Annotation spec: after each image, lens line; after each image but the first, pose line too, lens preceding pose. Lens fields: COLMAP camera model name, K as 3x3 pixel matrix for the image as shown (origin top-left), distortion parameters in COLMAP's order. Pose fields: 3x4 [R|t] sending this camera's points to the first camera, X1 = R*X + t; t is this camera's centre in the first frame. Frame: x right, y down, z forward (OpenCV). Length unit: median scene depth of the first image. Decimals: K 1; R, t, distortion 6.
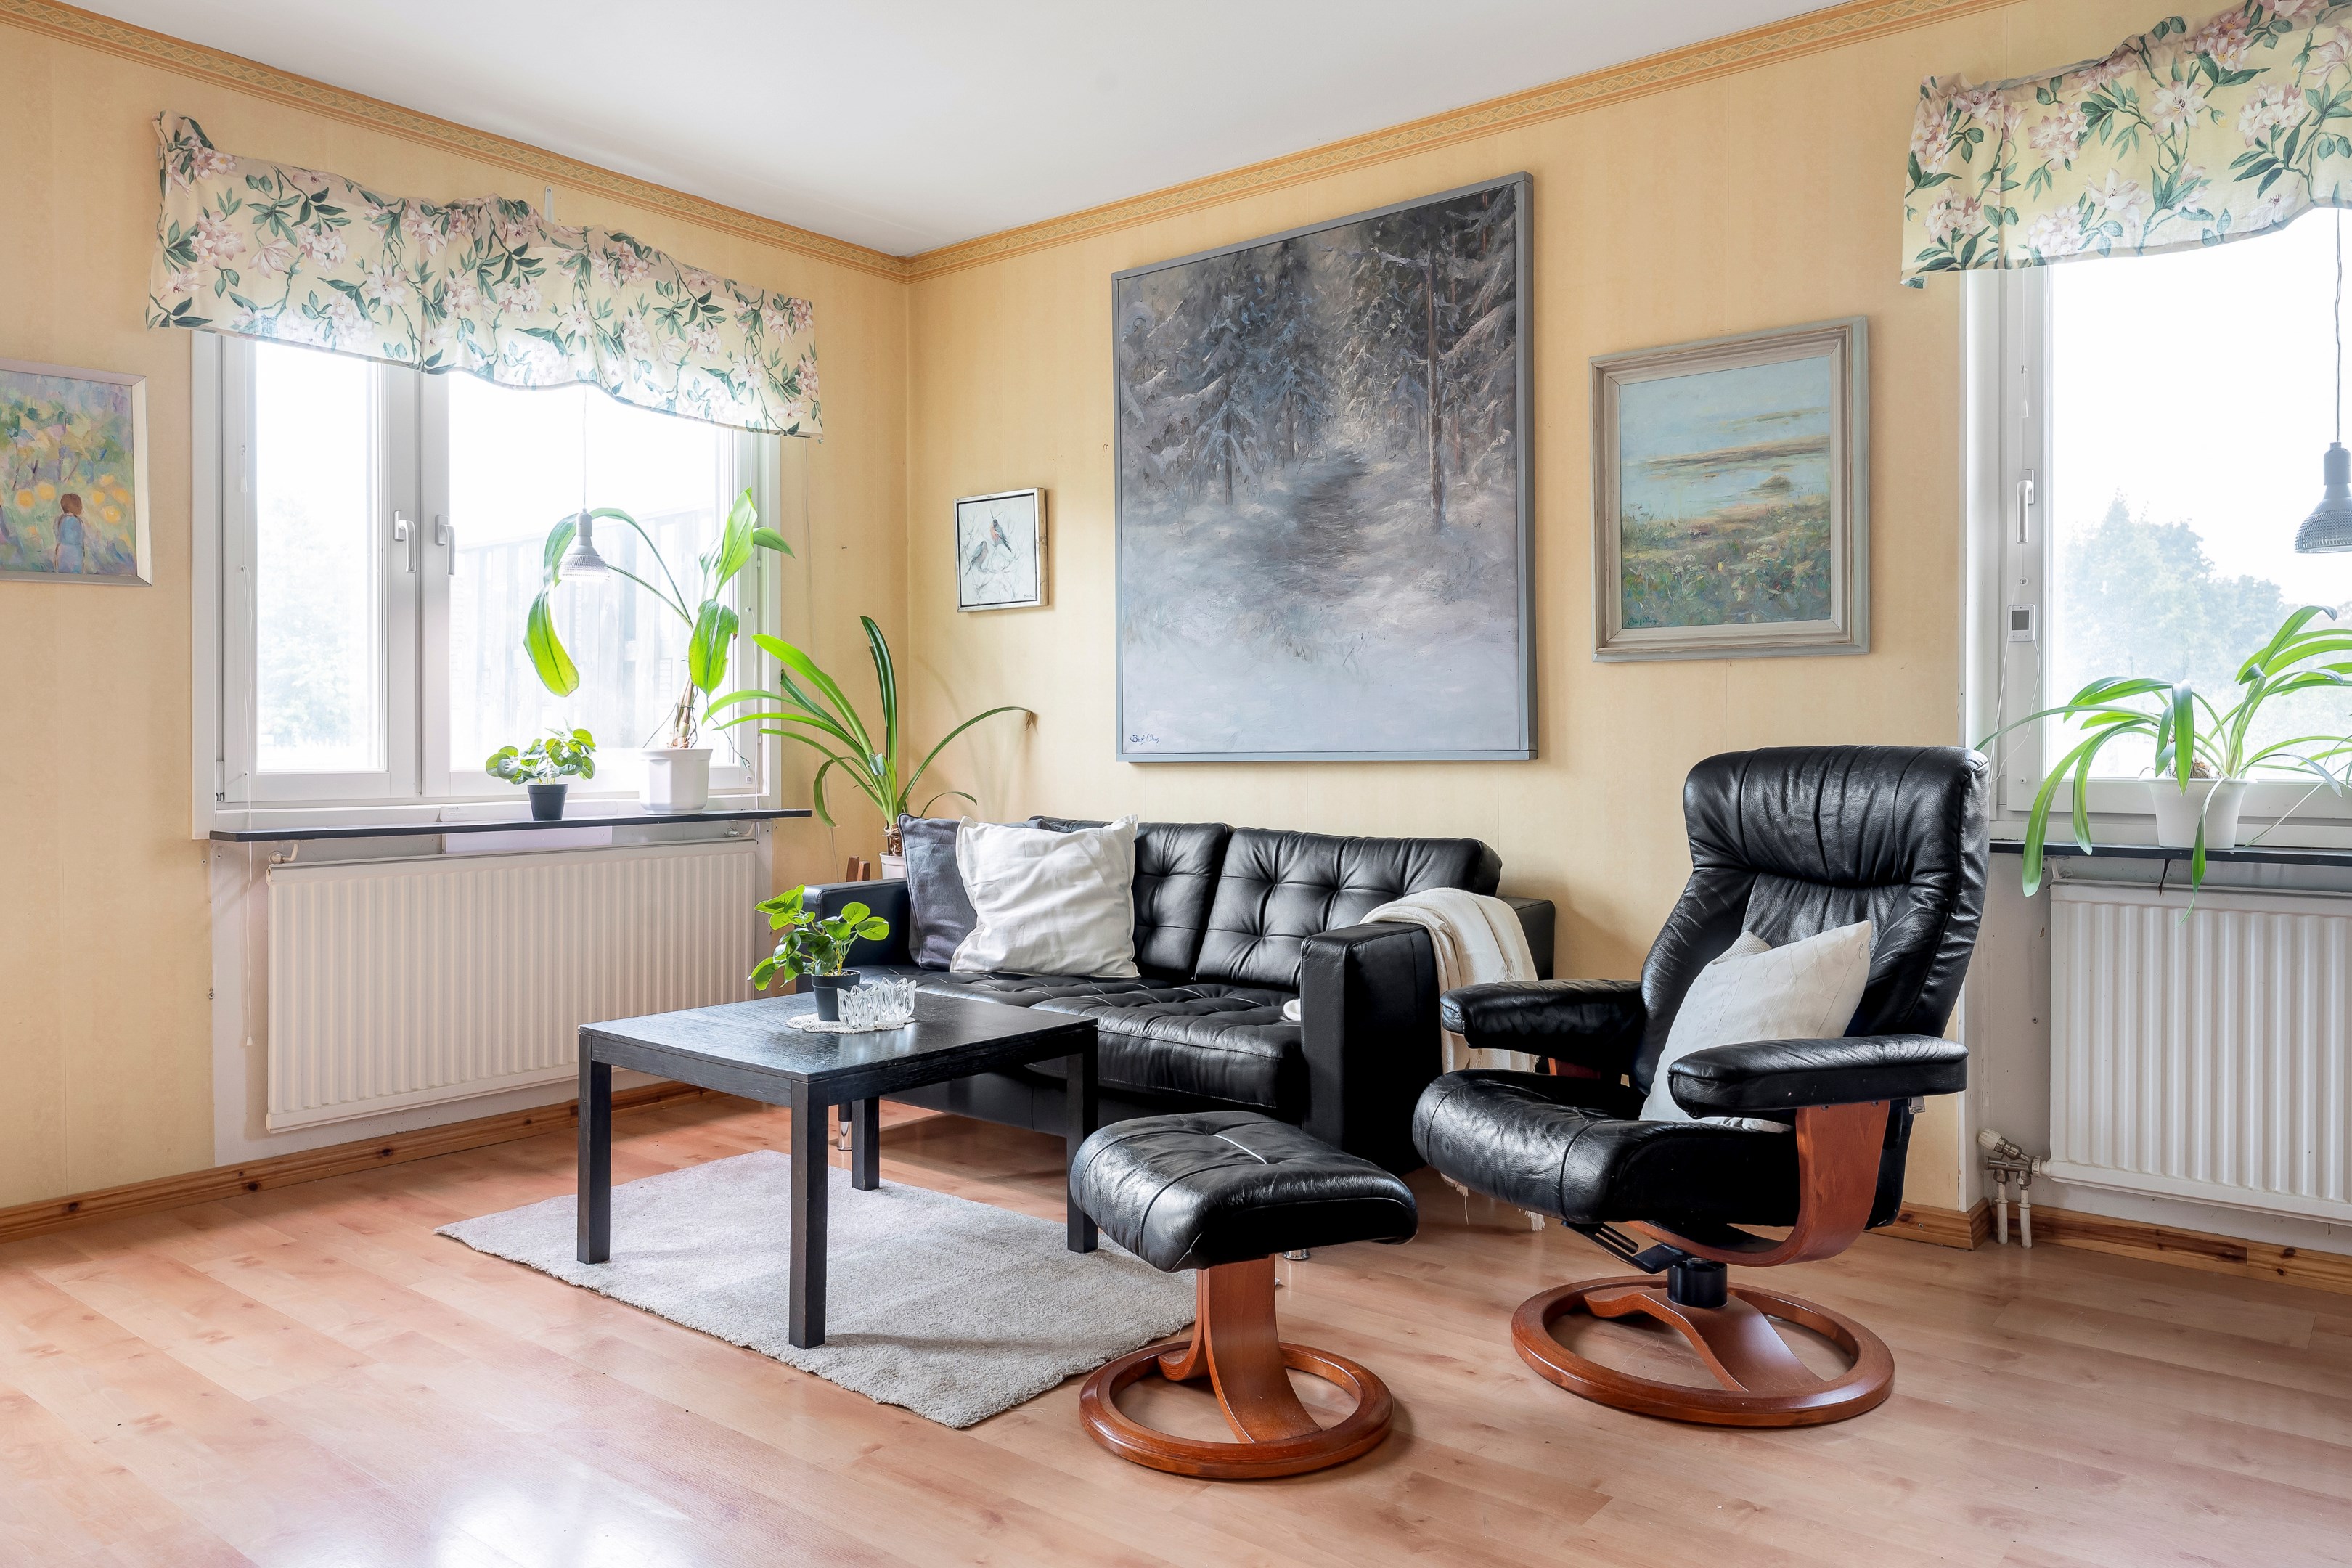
lens RADIAL K [[1635.9, 0, 1174.8], [0, 1635.9, 743.4], [0, 0, 1]] dist [0.003220, -0.001365]
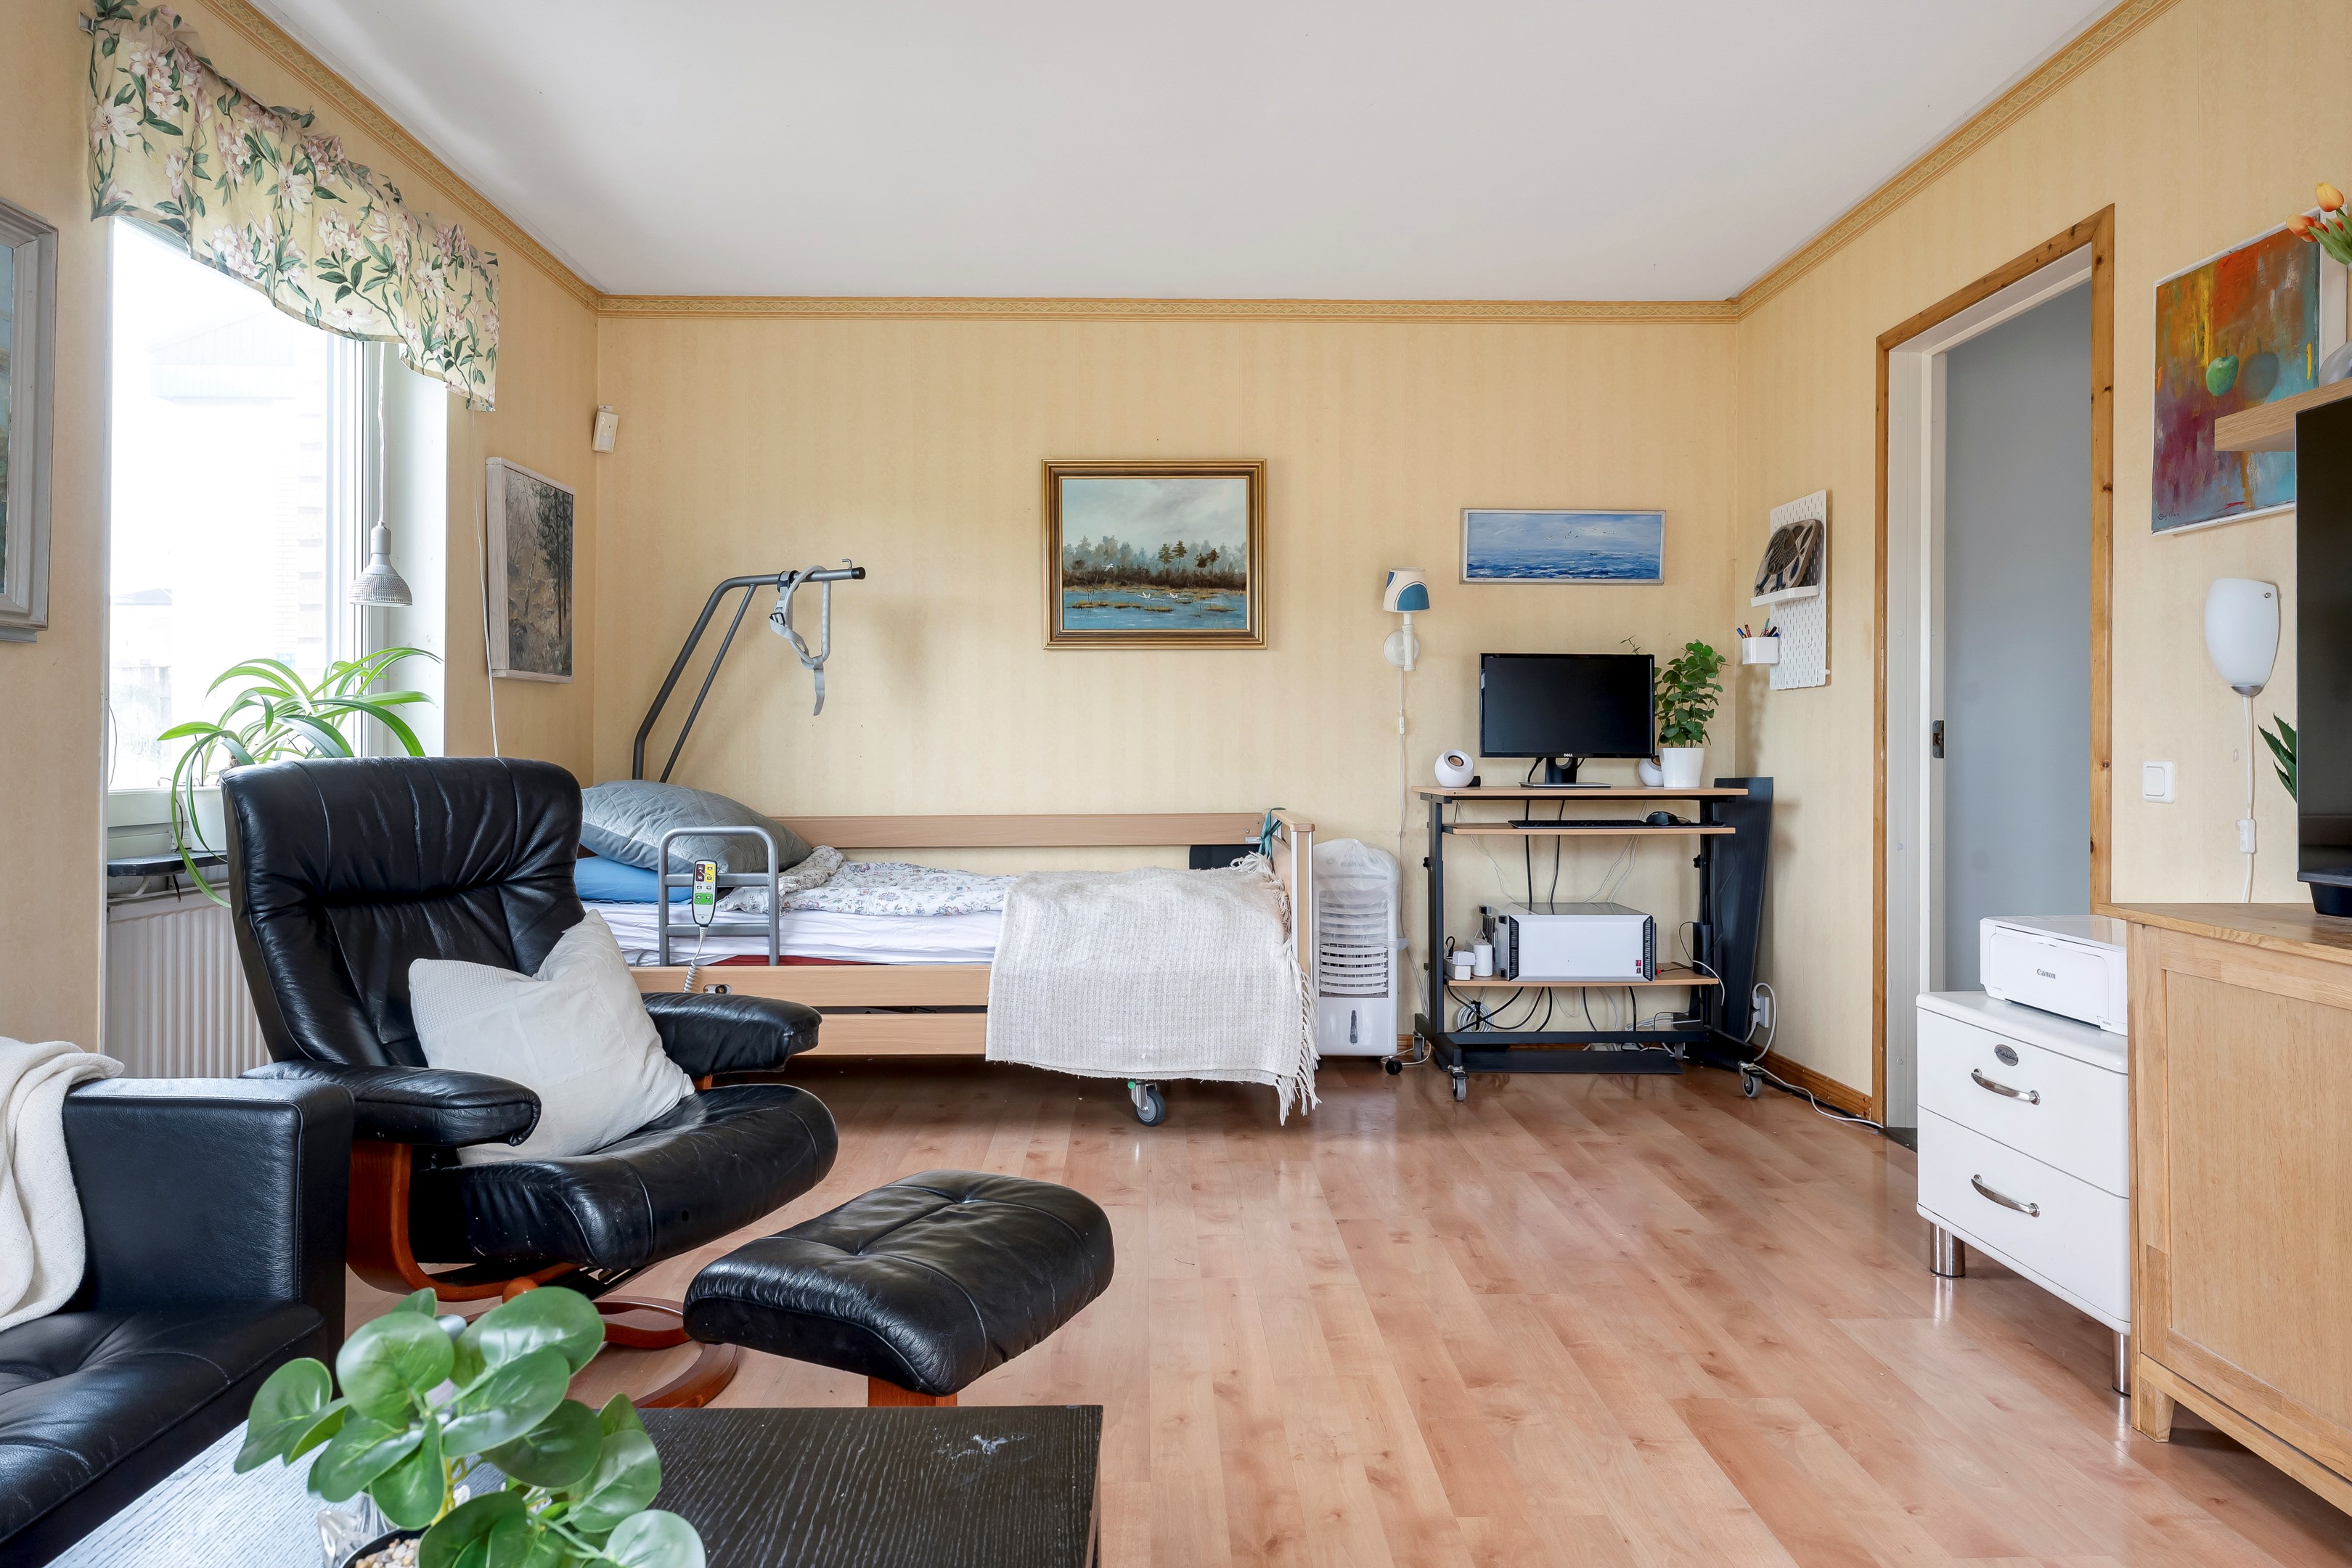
lens RADIAL K [[1425.0, 0, 1176.0], [0, 1425.0, 784.0], [0, 0, 1]] dist [-0.000852, -0.000821]
pose [[-0.640315, -0.021453, 0.767812, -0.398703], [0.000519, 0.999598, 0.028362, -0.005819], [-0.768112, 0.018559, -0.640047, 0.874928]]
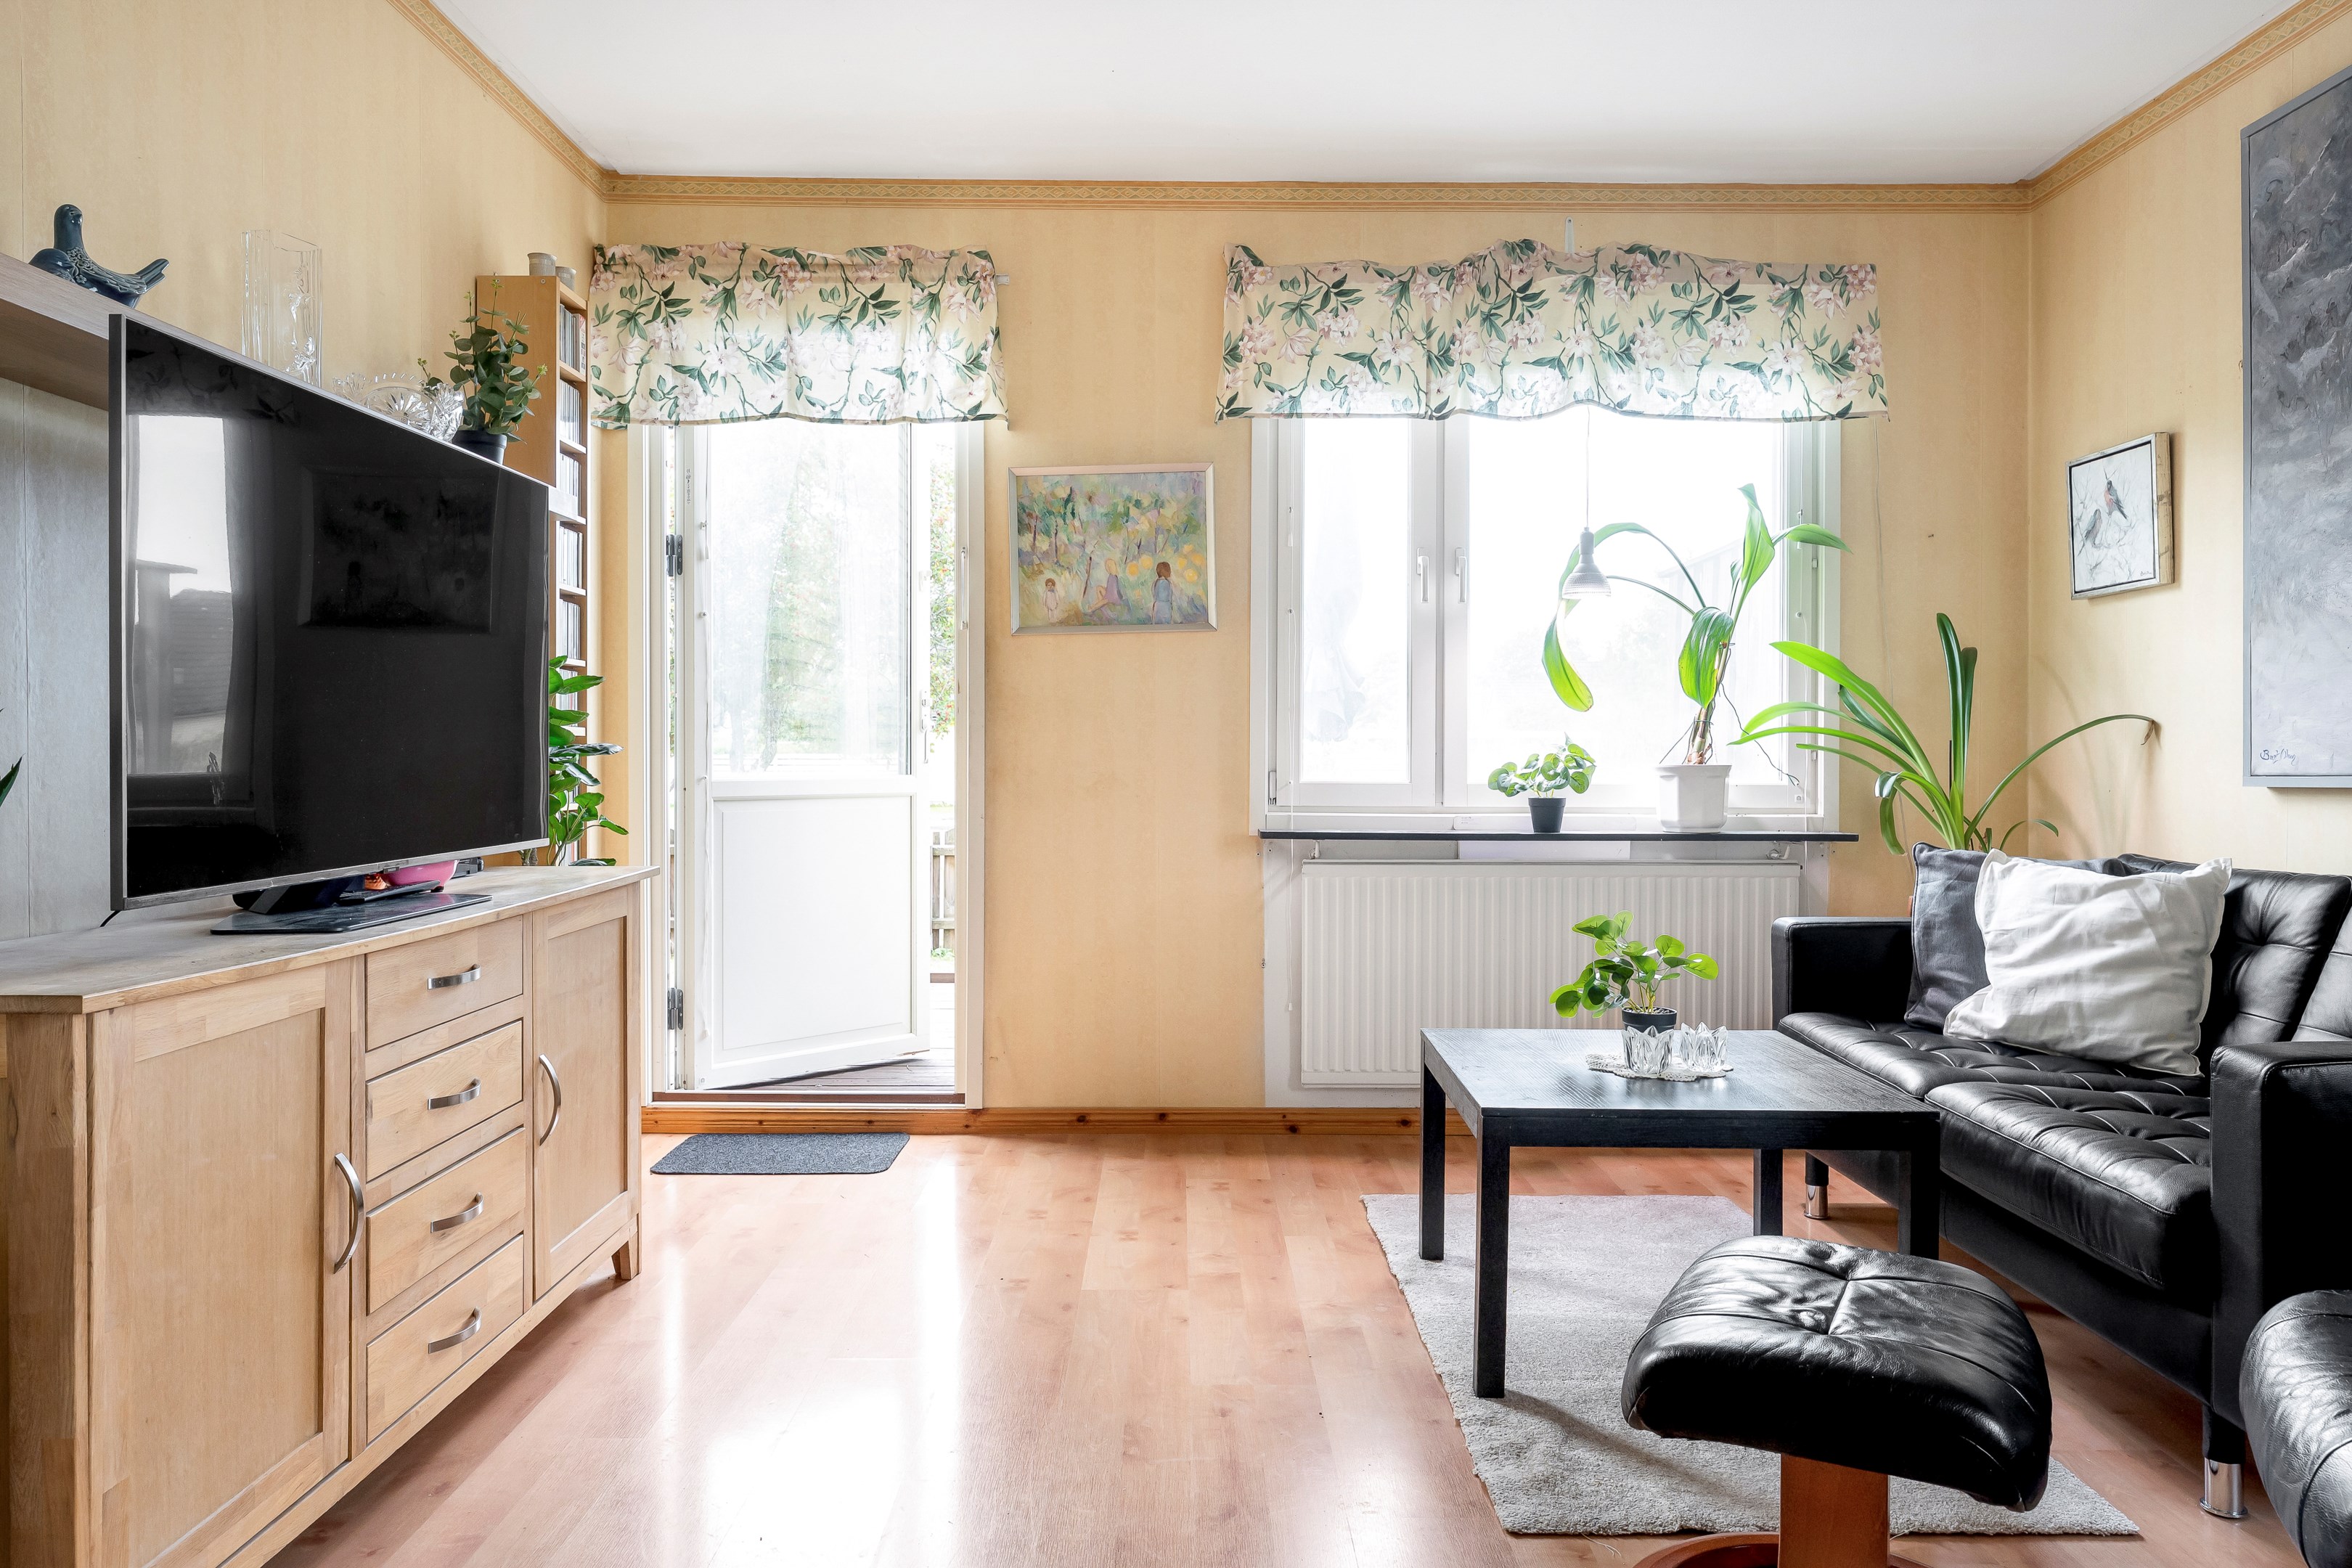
lens RADIAL K [[1578.5, 0, 1179.7], [0, 1578.5, 766.4], [0, 0, 1]] dist [0.002267, -0.000306]
pose [[0.624789, 0.007690, -0.780756, 0.261535], [-0.005073, 0.999970, 0.005790, 0.000550], [0.780777, 0.000343, 0.624810, 0.203924]]
